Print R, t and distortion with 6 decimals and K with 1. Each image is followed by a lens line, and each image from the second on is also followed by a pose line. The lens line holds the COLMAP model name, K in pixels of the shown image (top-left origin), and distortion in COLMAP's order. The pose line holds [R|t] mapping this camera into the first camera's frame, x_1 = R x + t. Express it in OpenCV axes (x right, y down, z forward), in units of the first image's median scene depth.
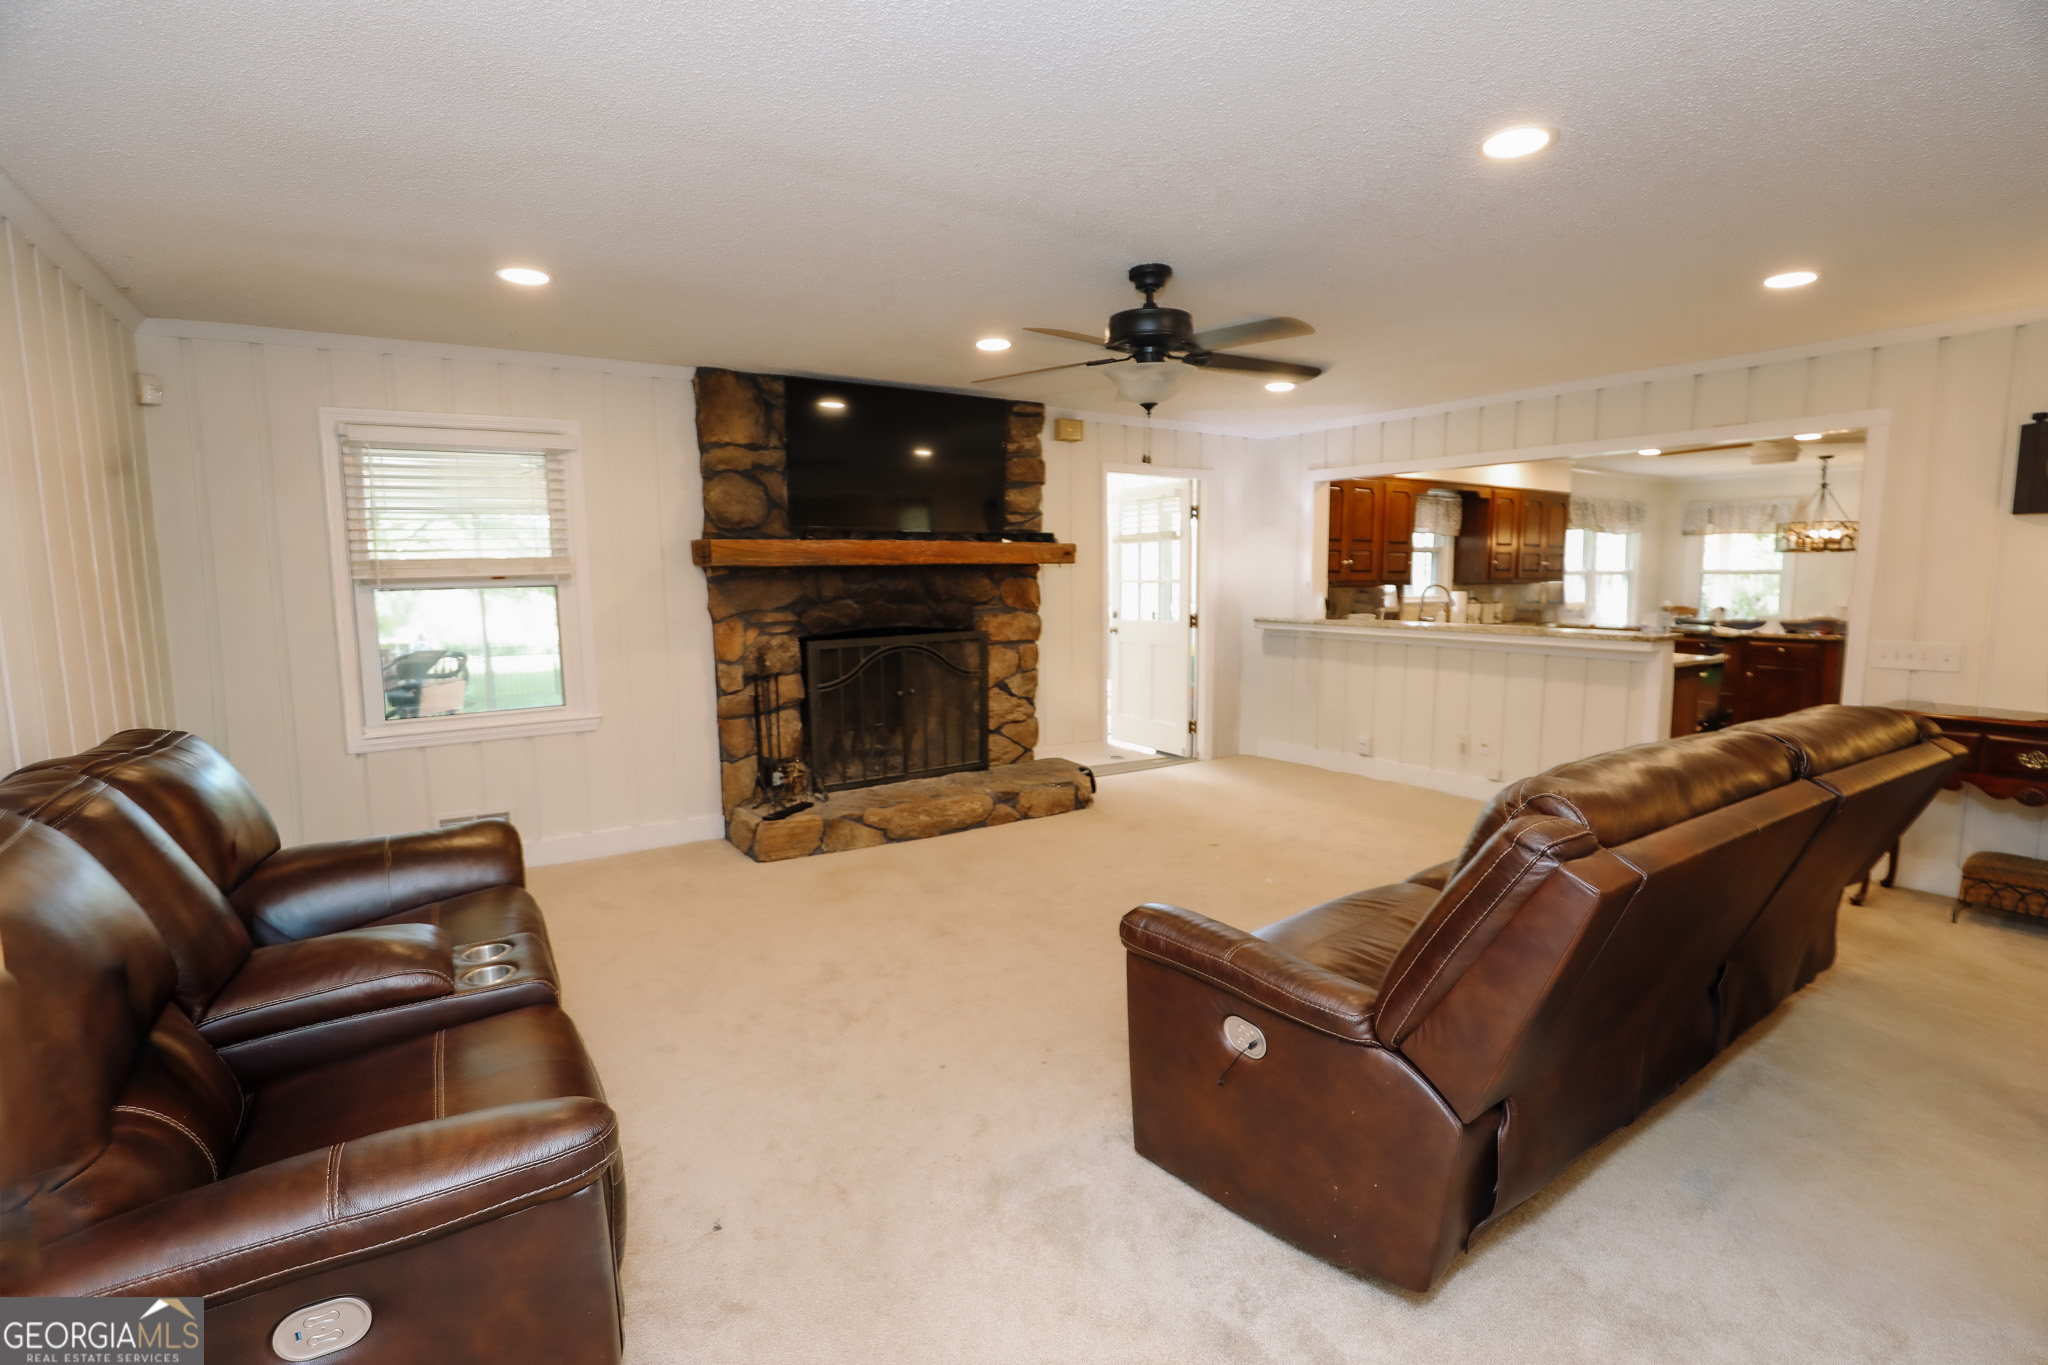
lens RADIAL K [[937.8, 0, 1024.9], [0, 937.8, 683.0], [0, 0, 1]] dist [-0.022053, 0.000396]
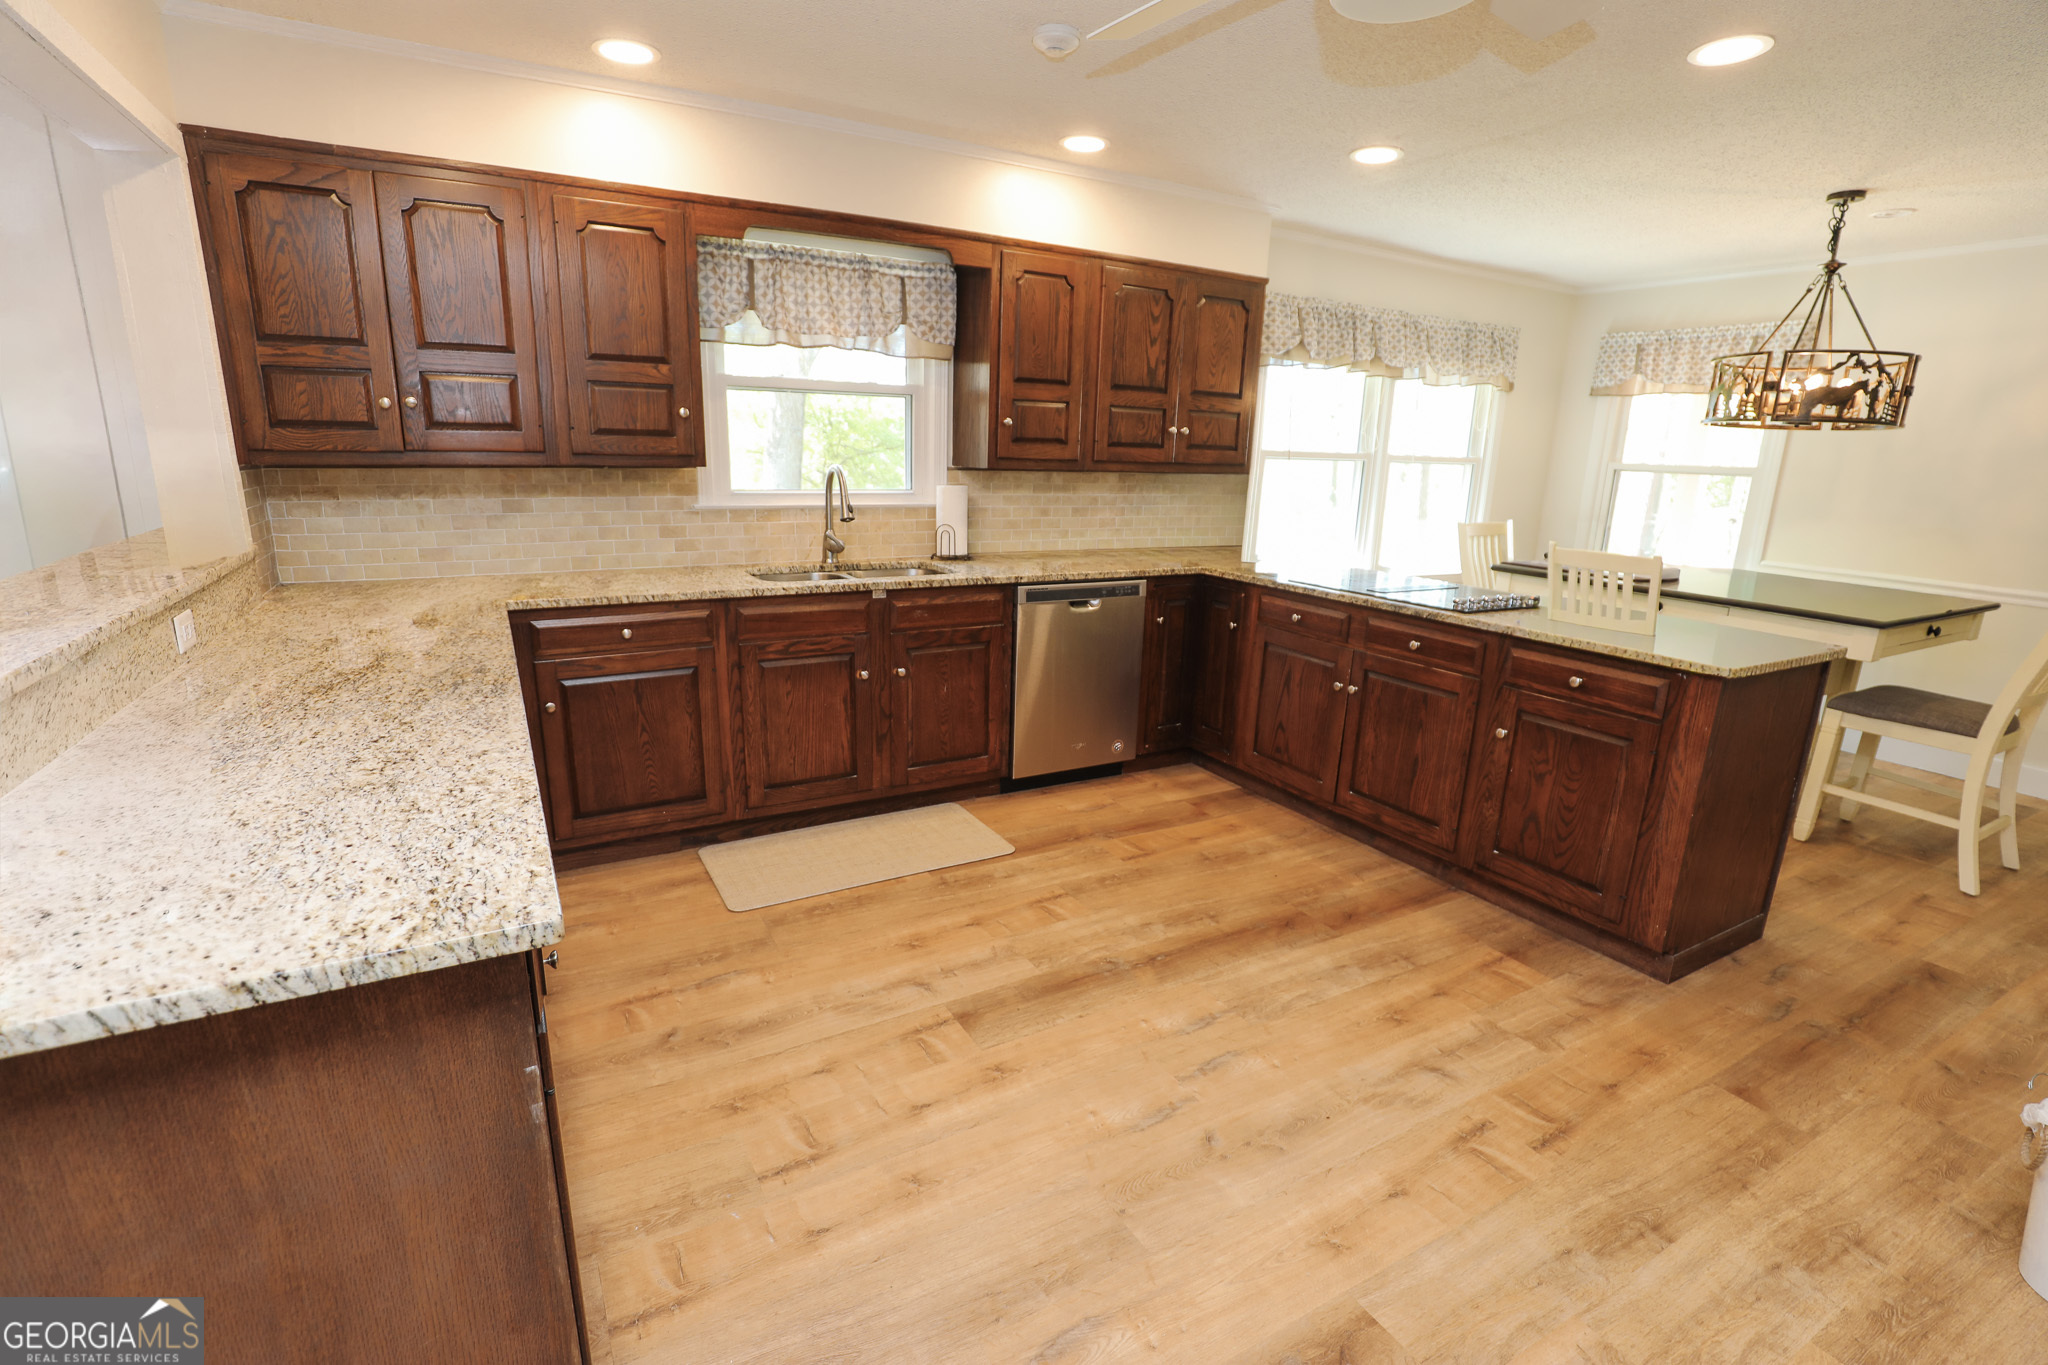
lens RADIAL K [[937.8, 0, 1018.8], [0, 937.8, 686.1], [0, 0, 1]] dist [-0.022053, 0.000396]
pose [[0.996629, 0.051131, -0.064153, 0.500413], [-0.042184, 0.990110, 0.133801, -0.059244], [0.070360, -0.130644, 0.988930, 0.498255]]
